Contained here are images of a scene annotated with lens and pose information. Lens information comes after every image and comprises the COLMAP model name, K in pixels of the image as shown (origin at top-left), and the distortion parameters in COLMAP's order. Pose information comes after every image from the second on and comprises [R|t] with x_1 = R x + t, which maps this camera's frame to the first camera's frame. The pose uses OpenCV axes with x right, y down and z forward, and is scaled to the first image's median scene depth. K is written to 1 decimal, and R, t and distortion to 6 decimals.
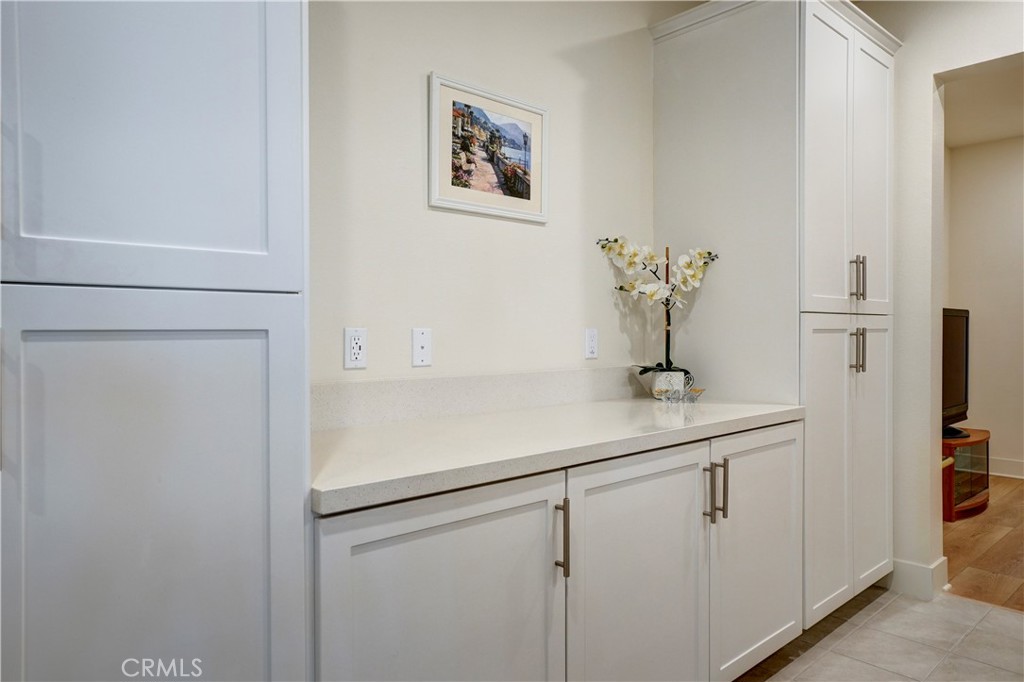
lens RADIAL K [[676.4, 0, 512.0], [0, 676.4, 341.0], [0, 0, 1]] dist [-0.001761, 0.001530]
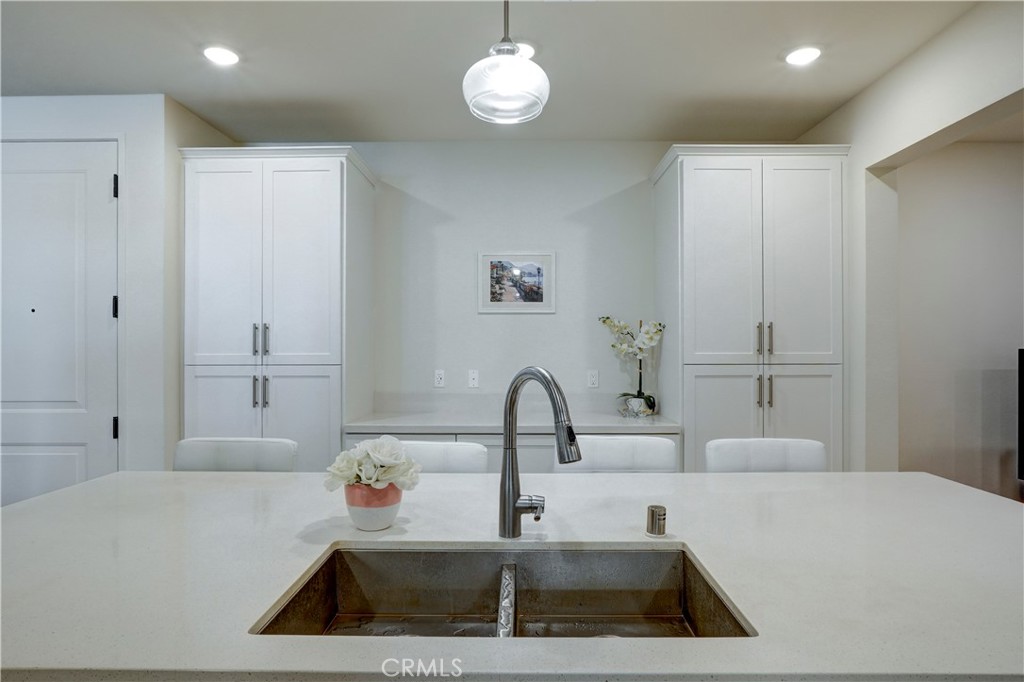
lens RADIAL K [[595.7, 0, 512.0], [0, 595.7, 341.0], [0, 0, 1]] dist [-0.003267, -0.000547]
pose [[0.730788, -0.004361, -0.682590, 1.113599], [-0.011361, 0.999763, -0.018551, -0.069066], [0.682510, 0.021311, 0.730566, -0.272173]]
